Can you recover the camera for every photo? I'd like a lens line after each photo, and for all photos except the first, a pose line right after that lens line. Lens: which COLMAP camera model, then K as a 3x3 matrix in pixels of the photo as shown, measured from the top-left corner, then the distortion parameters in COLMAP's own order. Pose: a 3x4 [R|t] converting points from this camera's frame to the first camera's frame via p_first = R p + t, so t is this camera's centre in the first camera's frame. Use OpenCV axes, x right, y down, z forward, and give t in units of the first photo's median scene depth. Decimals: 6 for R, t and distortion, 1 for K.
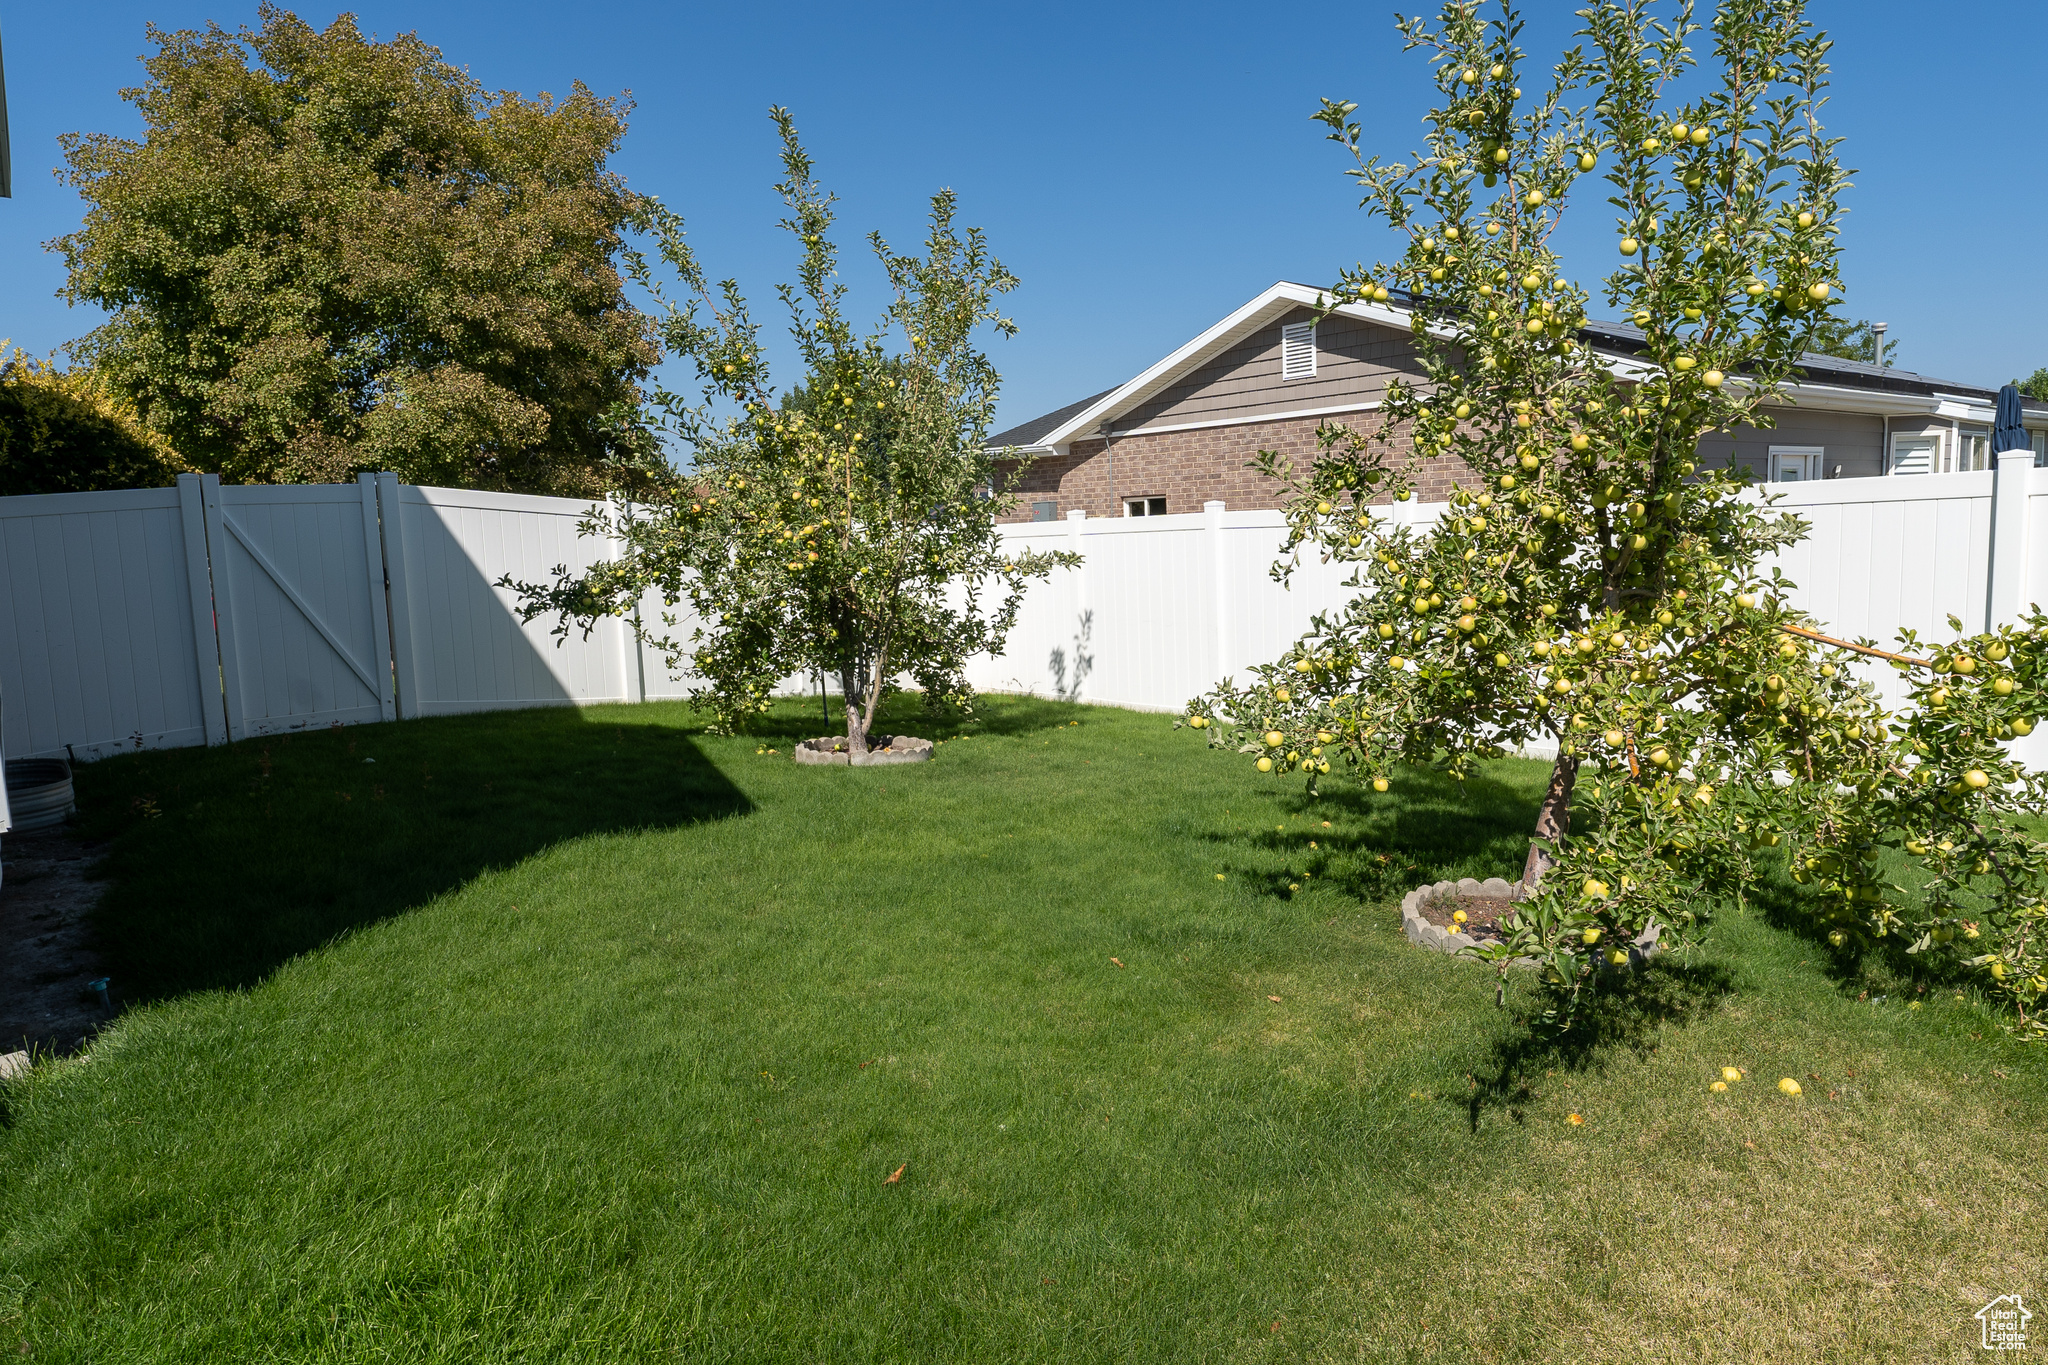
lens RADIAL K [[1262.5, 0, 1024.0], [0, 1262.5, 682.5], [0, 0, 1]] dist [-0.003142, -0.000304]
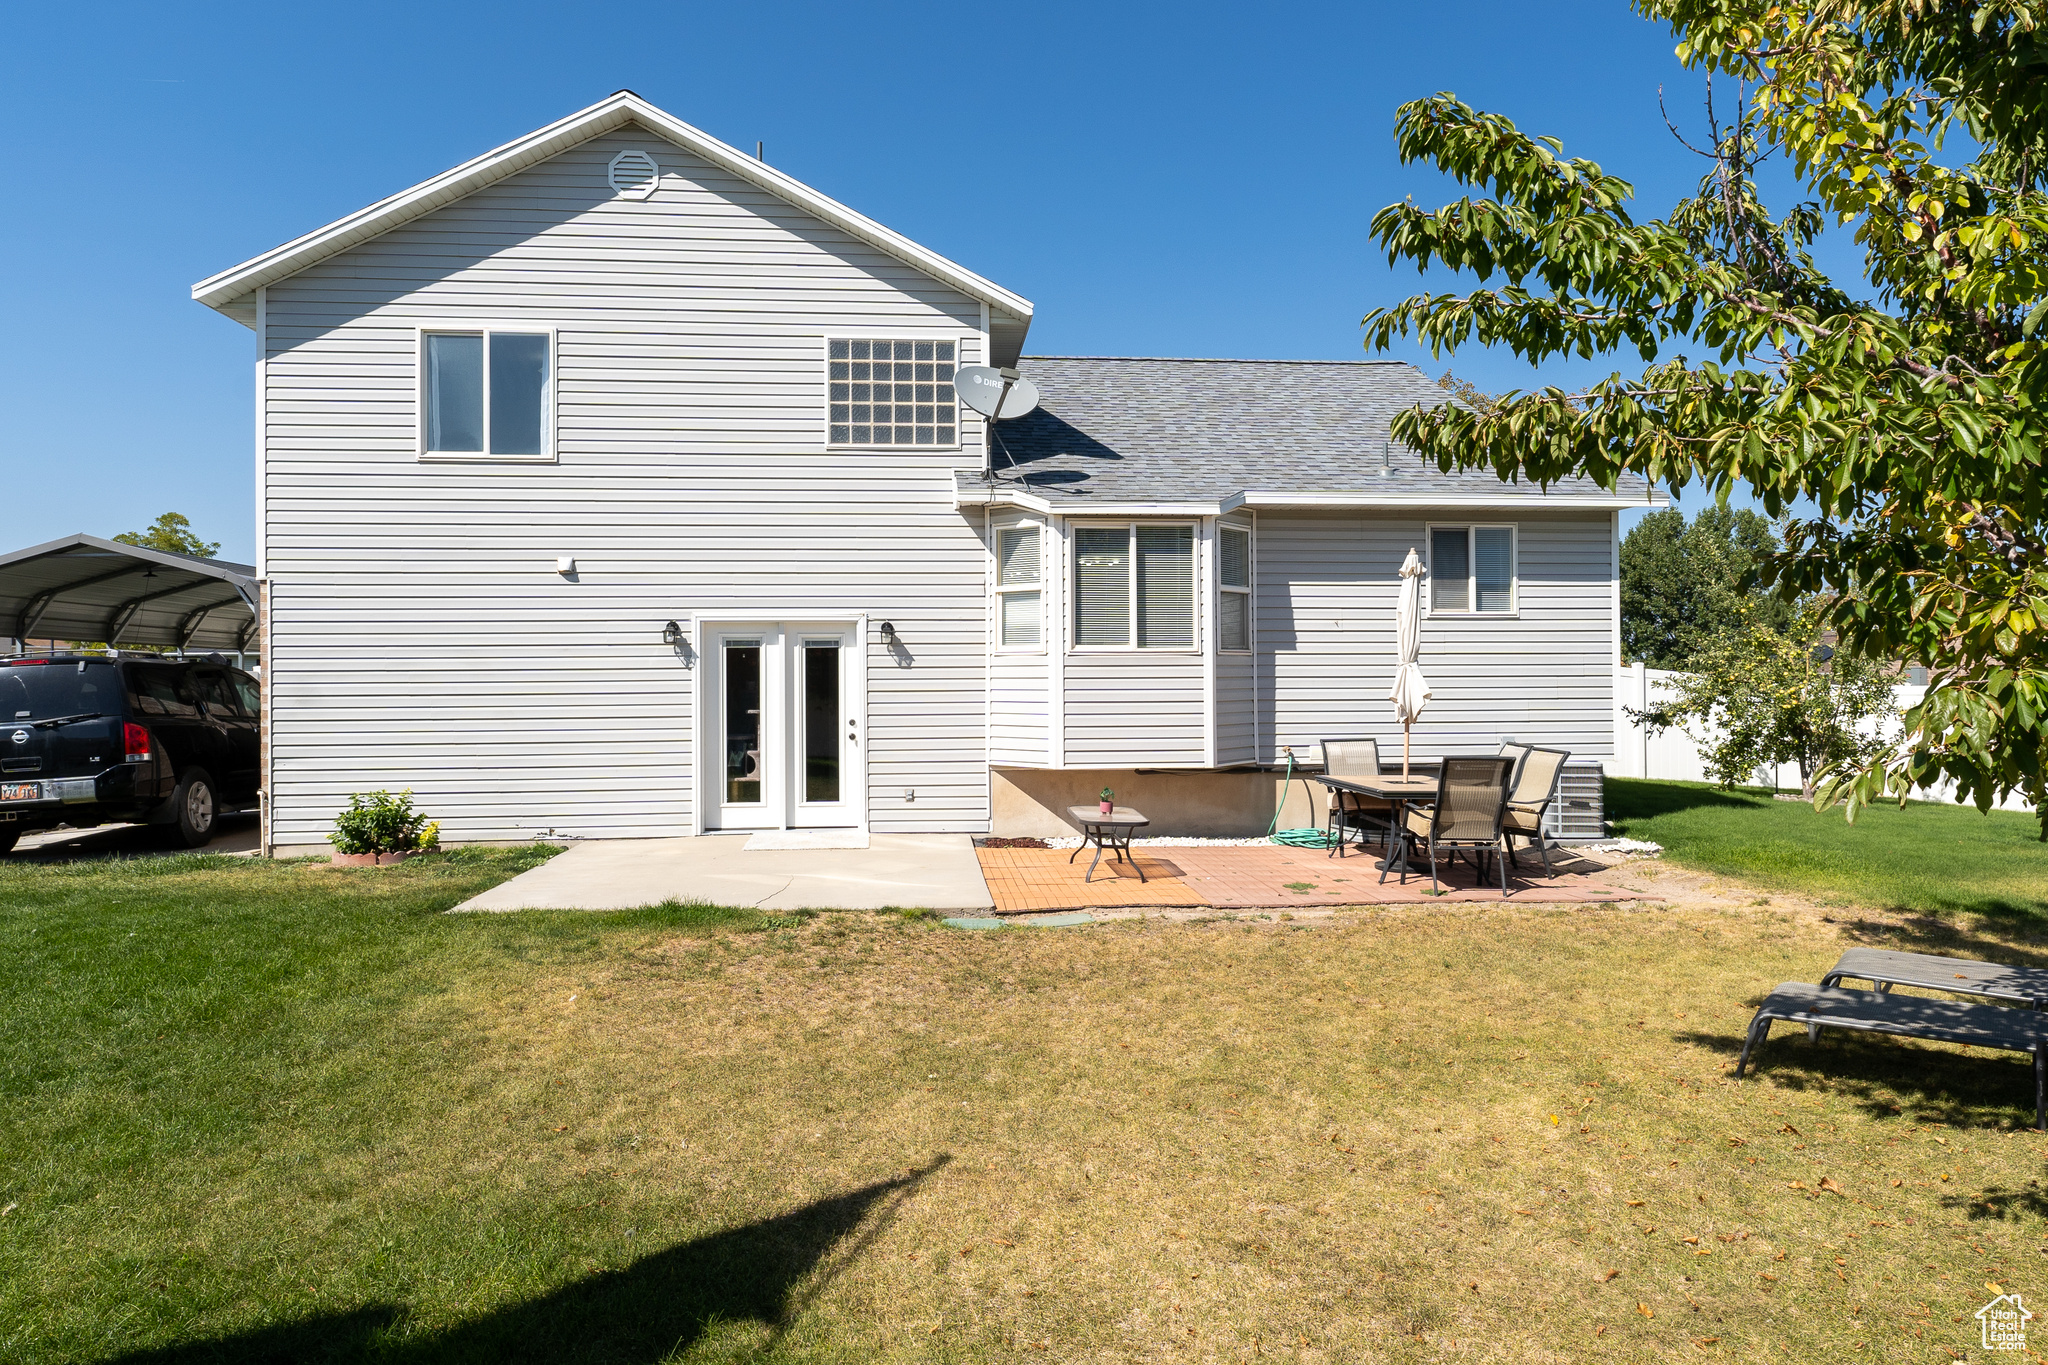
lens RADIAL K [[1262.5, 0, 1024.0], [0, 1262.5, 682.5], [0, 0, 1]] dist [-0.003142, -0.000304]
pose [[0.834475, 0.030789, -0.550185, -0.039283], [-0.090742, 0.992485, -0.082091, 0.074176], [0.543523, 0.118428, 0.830998, -0.688771]]
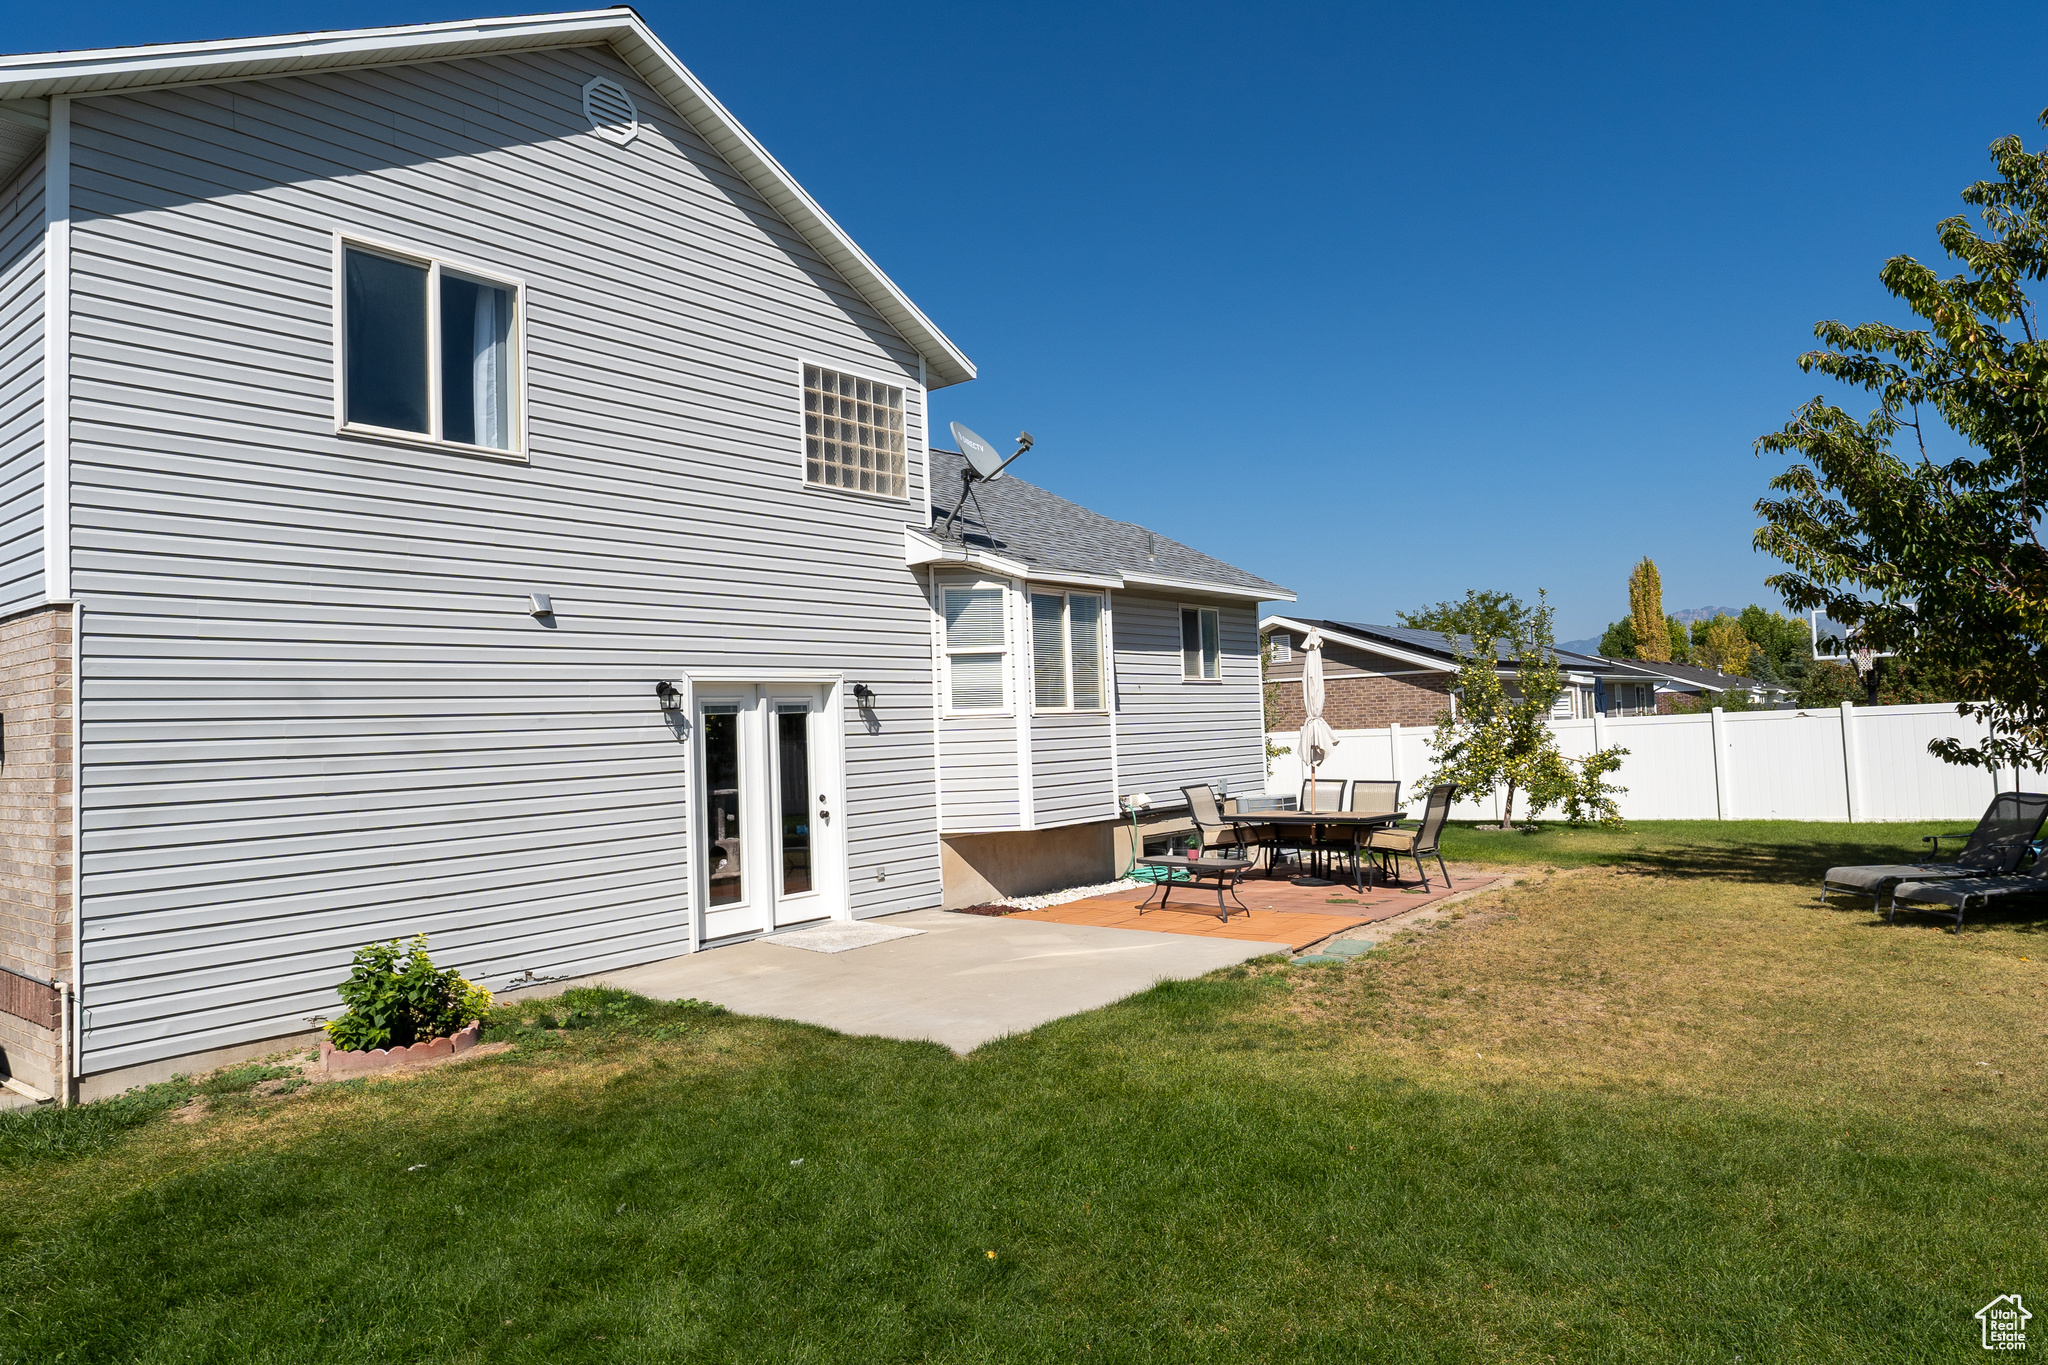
lens RADIAL K [[1262.5, 0, 1024.0], [0, 1262.5, 682.5], [0, 0, 1]] dist [-0.003142, -0.000304]
pose [[0.976182, 0.003461, 0.216928, -0.589847], [0.033326, 0.985614, -0.165693, 0.099239], [-0.214381, 0.168976, 0.962023, -0.786979]]
